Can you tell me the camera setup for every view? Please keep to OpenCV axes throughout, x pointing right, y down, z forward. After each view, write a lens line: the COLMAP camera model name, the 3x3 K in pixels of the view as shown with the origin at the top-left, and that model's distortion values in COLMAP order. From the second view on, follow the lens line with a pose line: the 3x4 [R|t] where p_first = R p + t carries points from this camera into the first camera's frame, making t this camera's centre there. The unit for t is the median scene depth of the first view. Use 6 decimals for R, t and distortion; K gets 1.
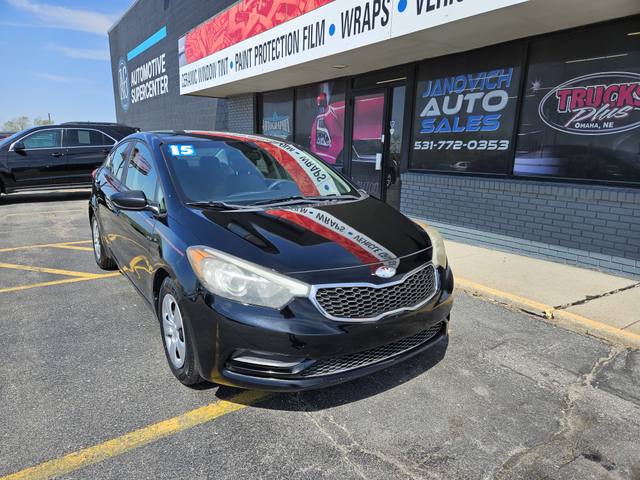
lens RADIAL K [[422.3, 0, 318.5], [0, 422.3, 244.7], [0, 0, 1]] dist [0.079501, -0.066038]
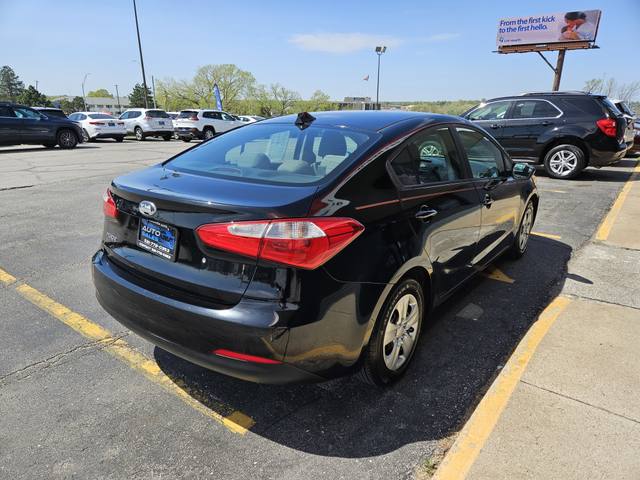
lens RADIAL K [[429.0, 0, 320.2], [0, 429.0, 252.4], [0, 0, 1]] dist [0.075465, -0.069785]
pose [[0.306473, 0.301320, -0.902929, 0.449574], [-0.223089, 0.944893, 0.239603, -0.126468], [0.925368, 0.128002, 0.356805, 0.442358]]
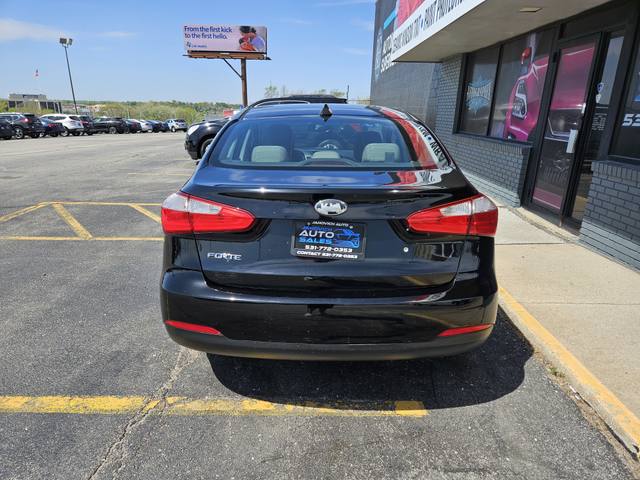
lens RADIAL K [[427.0, 0, 319.9], [0, 427.0, 244.6], [0, 0, 1]] dist [0.074005, -0.062030]
pose [[0.821340, 0.172780, -0.543643, 0.258529], [-0.136296, 0.984863, 0.107091, -0.055282], [0.553917, -0.013862, 0.832457, 0.189091]]
